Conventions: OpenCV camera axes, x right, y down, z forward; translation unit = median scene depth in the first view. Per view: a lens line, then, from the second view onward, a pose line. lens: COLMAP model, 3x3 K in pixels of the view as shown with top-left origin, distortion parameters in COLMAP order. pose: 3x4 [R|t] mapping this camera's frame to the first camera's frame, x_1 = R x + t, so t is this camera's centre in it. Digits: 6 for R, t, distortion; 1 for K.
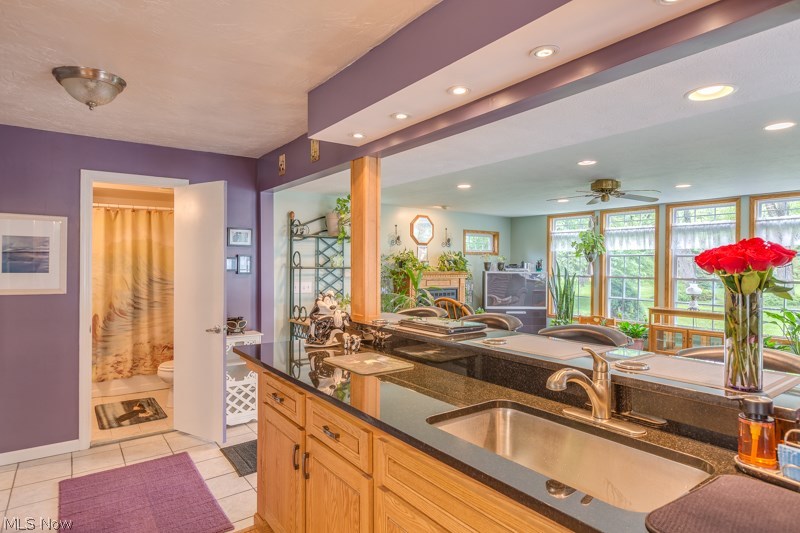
lens RADIAL K [[459.6, 0, 400.0], [0, 459.6, 266.5], [0, 0, 1]] dist [-0.000438, -0.000337]
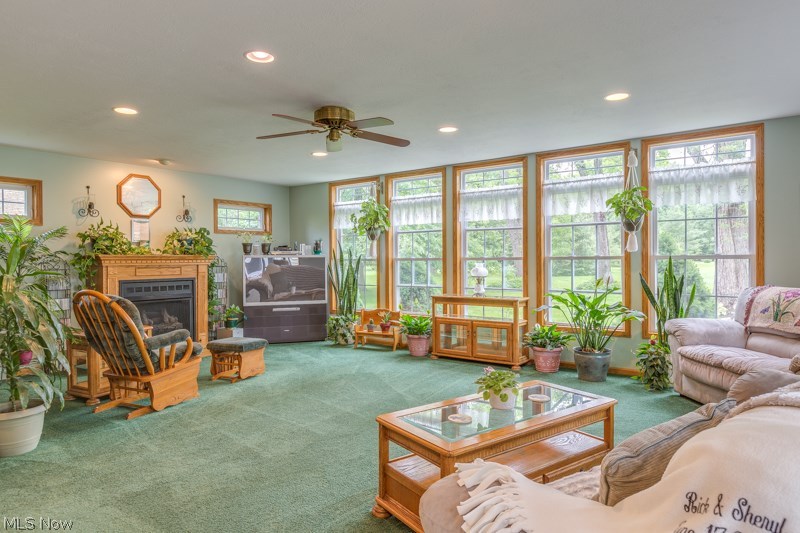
lens RADIAL K [[493.6, 0, 400.0], [0, 493.6, 266.5], [0, 0, 1]] dist [-0.000007, 0.000137]
pose [[0.956697, -0.018963, 0.290468, 0.240219], [0.016414, 0.999802, 0.011208, 0.029039], [-0.290624, -0.005955, 0.956819, 0.203423]]
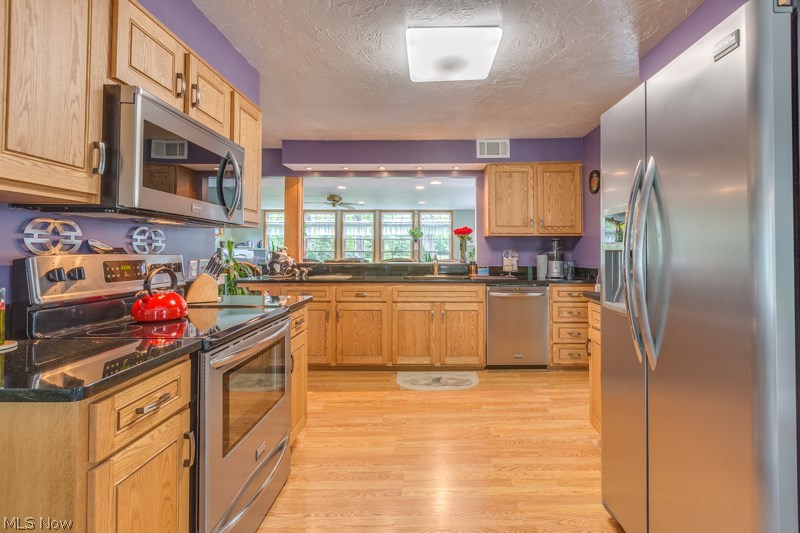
lens RADIAL K [[368.9, 0, 424.6], [0, 368.9, 243.2], [0, 0, 1]] dist [-0.000207, 0.000038]
pose [[0.597165, 0.013545, 0.802004, -0.387689], [0.005925, 0.999756, -0.021296, 0.028189], [-0.802097, 0.017469, 0.596939, -0.126009]]
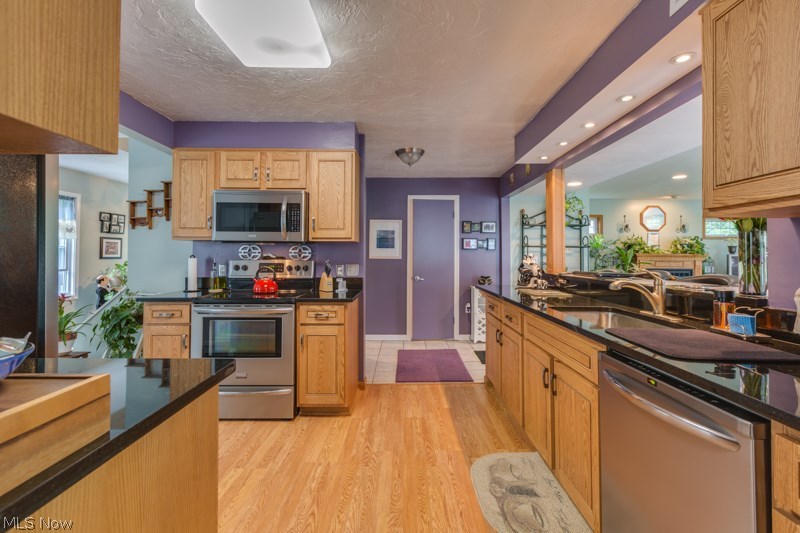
lens RADIAL K [[360.6, 0, 402.4], [0, 360.6, 253.4], [0, 0, 1]] dist [0.000283, 0.000216]
pose [[0.805161, -0.005321, -0.593033, 0.091374], [-0.003431, 0.999901, -0.013629, 0.026533], [0.593047, 0.013008, 0.805063, -0.114771]]
